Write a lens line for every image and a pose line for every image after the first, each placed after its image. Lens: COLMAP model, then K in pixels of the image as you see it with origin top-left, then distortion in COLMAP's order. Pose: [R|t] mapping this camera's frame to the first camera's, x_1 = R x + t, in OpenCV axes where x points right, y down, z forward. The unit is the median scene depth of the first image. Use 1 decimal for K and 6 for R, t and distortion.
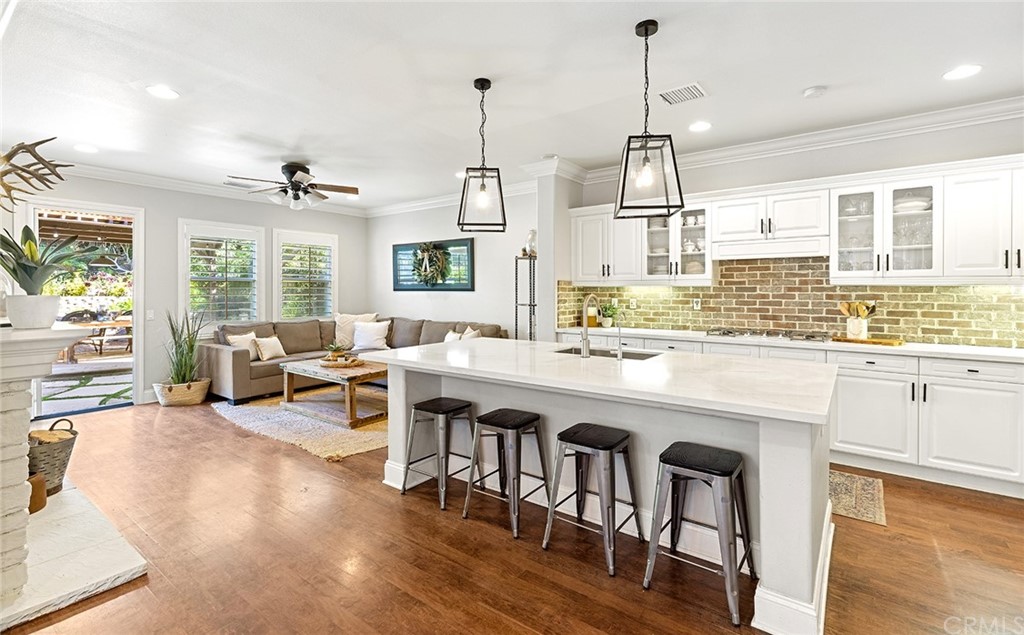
lens RADIAL K [[465.1, 0, 511.3], [0, 465.1, 290.1], [0, 0, 1]] dist [0.001561, 0.000312]
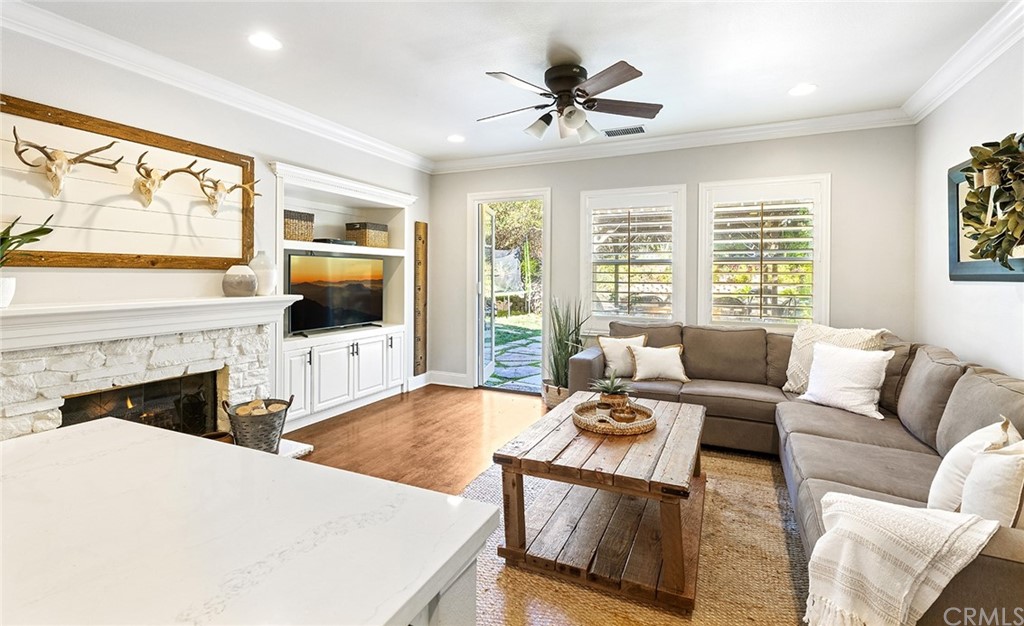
lens RADIAL K [[469.1, 0, 507.5], [0, 469.1, 277.8], [0, 0, 1]] dist [0.004959, 0.000416]
pose [[0.197024, 0.006751, -0.980375, 0.127768], [-0.007143, 0.999960, 0.005450, -0.000631], [0.980373, 0.005929, 0.197065, 0.851513]]
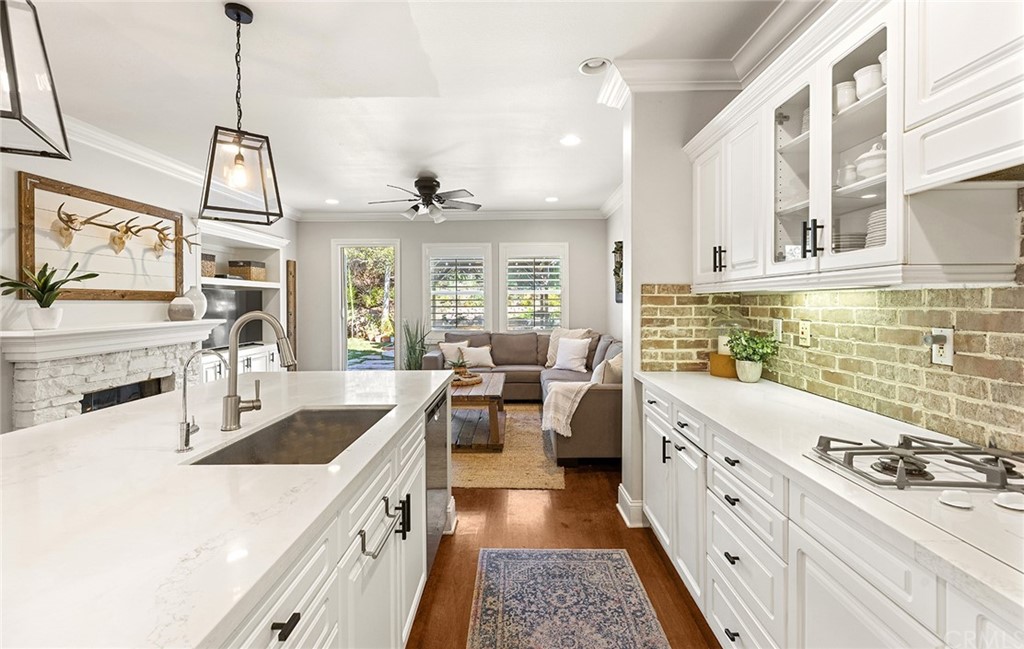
lens RADIAL K [[457.8, 0, 511.7], [0, 457.8, 301.9], [0, 0, 1]] dist [0.000099, 0.000048]
pose [[0.584751, -0.002633, -0.811209, 0.480404], [0.003847, 0.999992, -0.000473, -0.000117], [0.811204, -0.002845, 0.584756, 0.595690]]
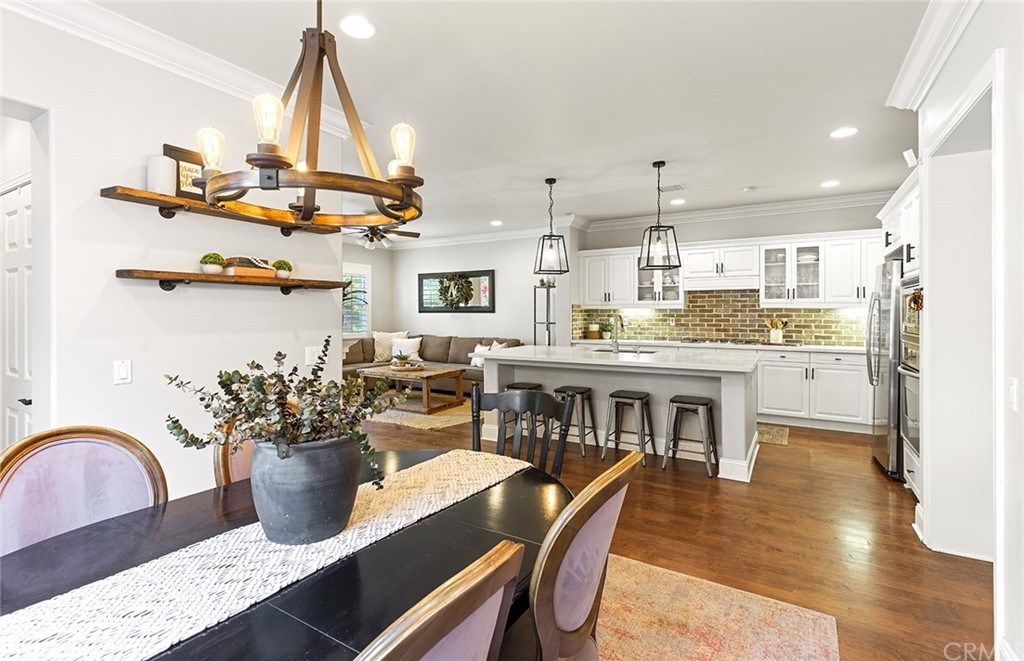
lens RADIAL K [[480.4, 0, 511.4], [0, 480.4, 311.4], [0, 0, 1]] dist [-0.000840, -0.000078]
pose [[0.994416, -0.001717, 0.105513, -0.236589], [0.001829, 0.999998, -0.000962, 0.000132], [-0.105511, 0.001150, 0.994418, -0.389444]]
